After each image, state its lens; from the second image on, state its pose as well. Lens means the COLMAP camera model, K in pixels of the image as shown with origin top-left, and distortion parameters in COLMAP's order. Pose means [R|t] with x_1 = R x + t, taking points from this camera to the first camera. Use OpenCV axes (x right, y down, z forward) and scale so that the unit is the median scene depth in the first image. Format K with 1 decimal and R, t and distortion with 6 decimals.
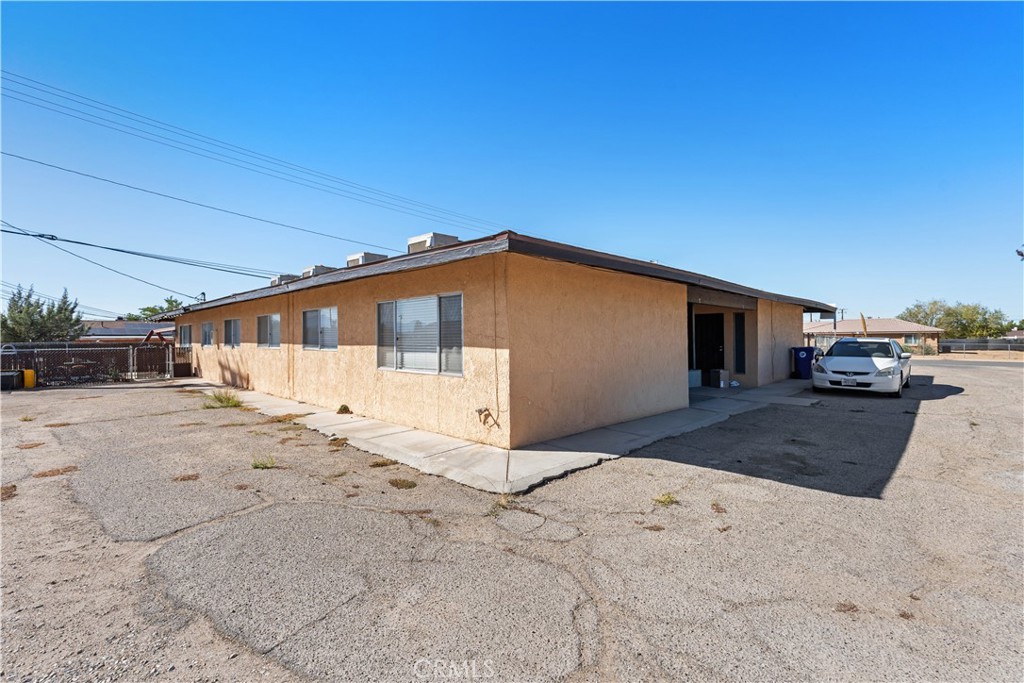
lens RADIAL K [[447.5, 0, 510.5], [0, 447.5, 336.7], [0, 0, 1]] dist [-0.007558, 0.000428]
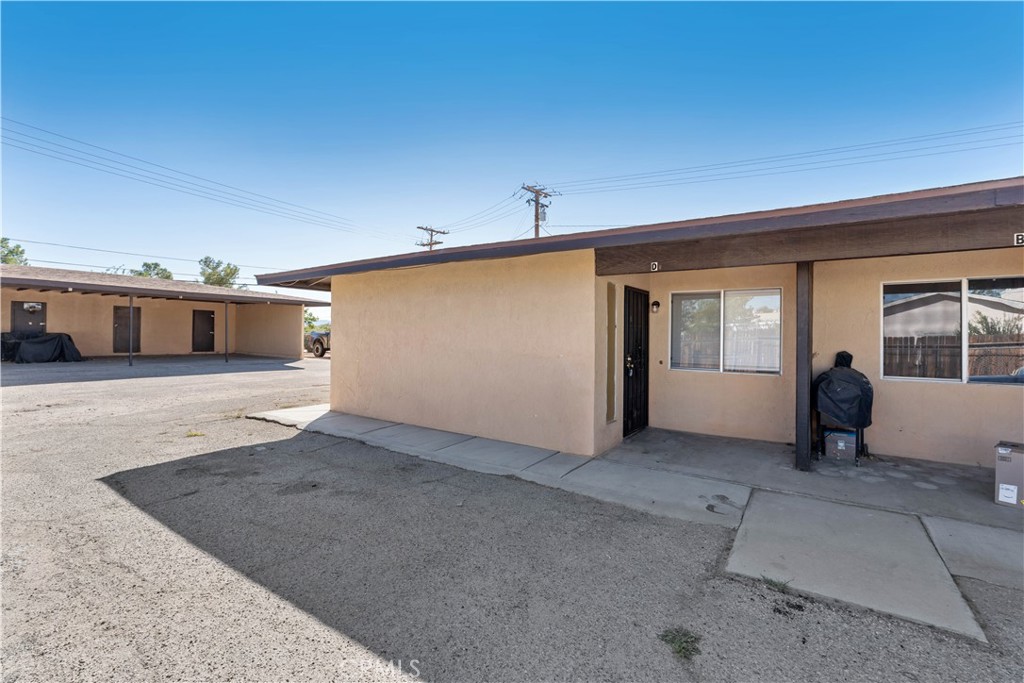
lens RADIAL K [[447.5, 0, 513.9], [0, 447.5, 337.9], [0, 0, 1]] dist [-0.007558, 0.000428]
pose [[0.194521, 0.005336, -0.980884, 1.276348], [-0.013118, 0.999910, 0.002838, 0.001426], [0.980811, 0.012316, 0.194573, 1.071933]]
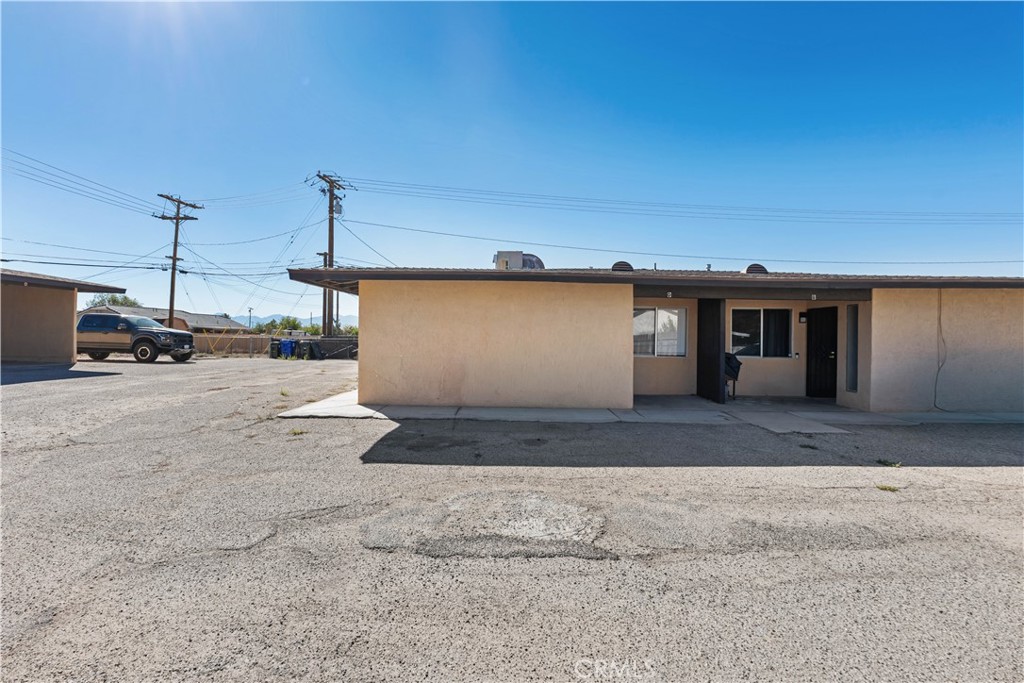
lens RADIAL K [[447.5, 0, 518.1], [0, 447.5, 339.9], [0, 0, 1]] dist [-0.007558, 0.000428]
pose [[0.716159, 0.014171, -0.697793, 1.193445], [-0.015679, 0.999868, 0.004214, 0.013662], [0.697761, 0.007922, 0.716287, 0.234450]]
